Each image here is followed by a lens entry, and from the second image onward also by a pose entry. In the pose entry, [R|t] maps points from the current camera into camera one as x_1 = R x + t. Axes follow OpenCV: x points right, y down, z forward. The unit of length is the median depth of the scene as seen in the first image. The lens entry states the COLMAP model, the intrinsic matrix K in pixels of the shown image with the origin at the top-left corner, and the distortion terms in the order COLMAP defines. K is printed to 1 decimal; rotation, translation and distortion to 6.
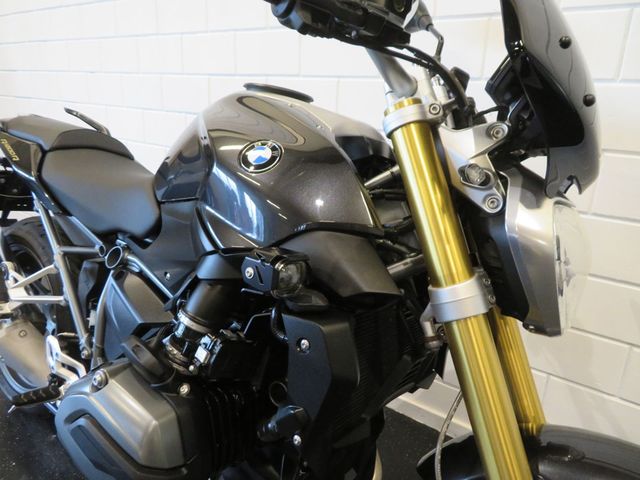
lens RADIAL K [[476.6, 0, 320.0], [0, 476.6, 240.0], [0, 0, 1]] dist [0.008758, 0.003444]
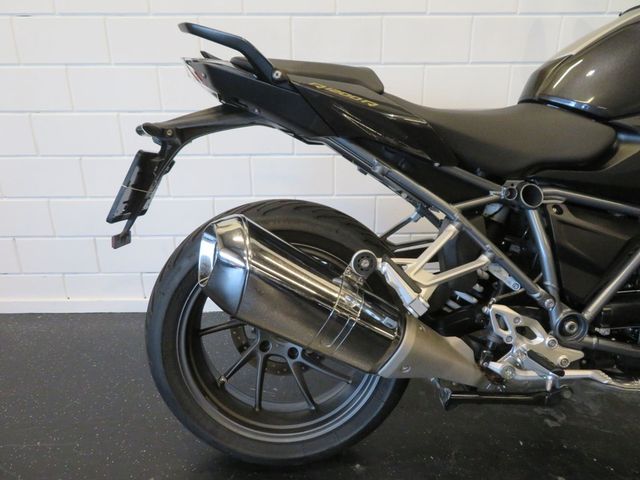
lens RADIAL K [[460.4, 0, 320.0], [0, 460.4, 240.0], [0, 0, 1]] dist [-0.006070, -0.000840]
pose [[0.783764, -0.244359, 0.570966, -2.041170], [0.213197, 0.969337, 0.122197, -0.110813], [-0.583319, 0.025955, 0.811828, 0.819599]]
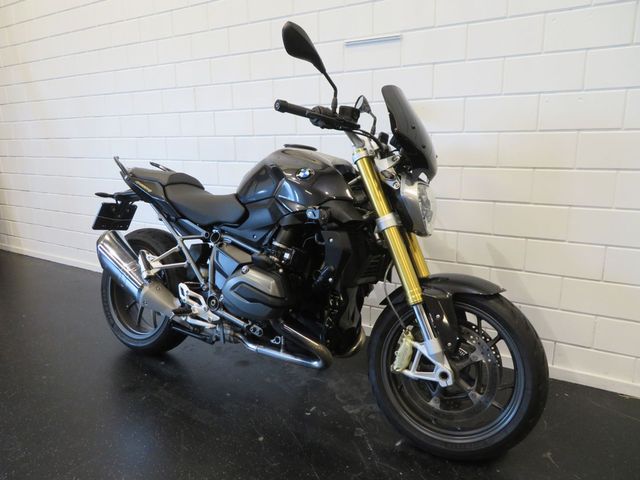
lens RADIAL K [[451.3, 0, 320.0], [0, 451.3, 240.0], [0, 0, 1]] dist [-0.004240, -0.000958]
pose [[0.995215, -0.071529, 0.066564, -0.226625], [0.076181, 0.994621, -0.070186, 0.334774], [-0.061186, 0.074921, 0.995311, -1.316735]]
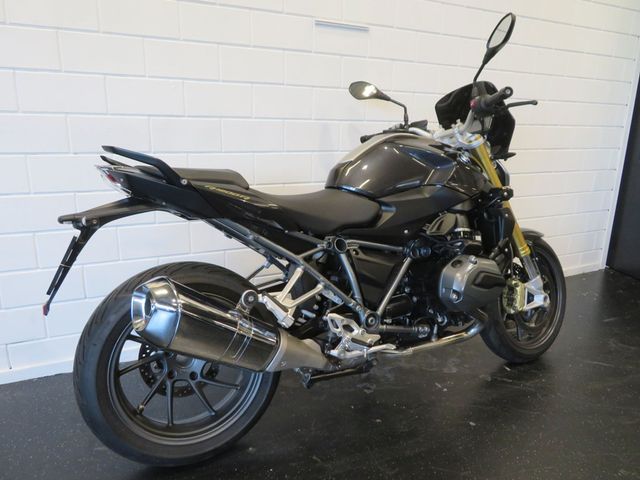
lens RADIAL K [[460.4, 0, 320.0], [0, 460.4, 240.0], [0, 0, 1]] dist [-0.006070, -0.000840]
pose [[0.452361, -0.240472, 0.858803, -2.738384], [0.260624, 0.956570, 0.130568, -0.288757], [-0.852904, 0.164761, 0.495388, 0.512325]]
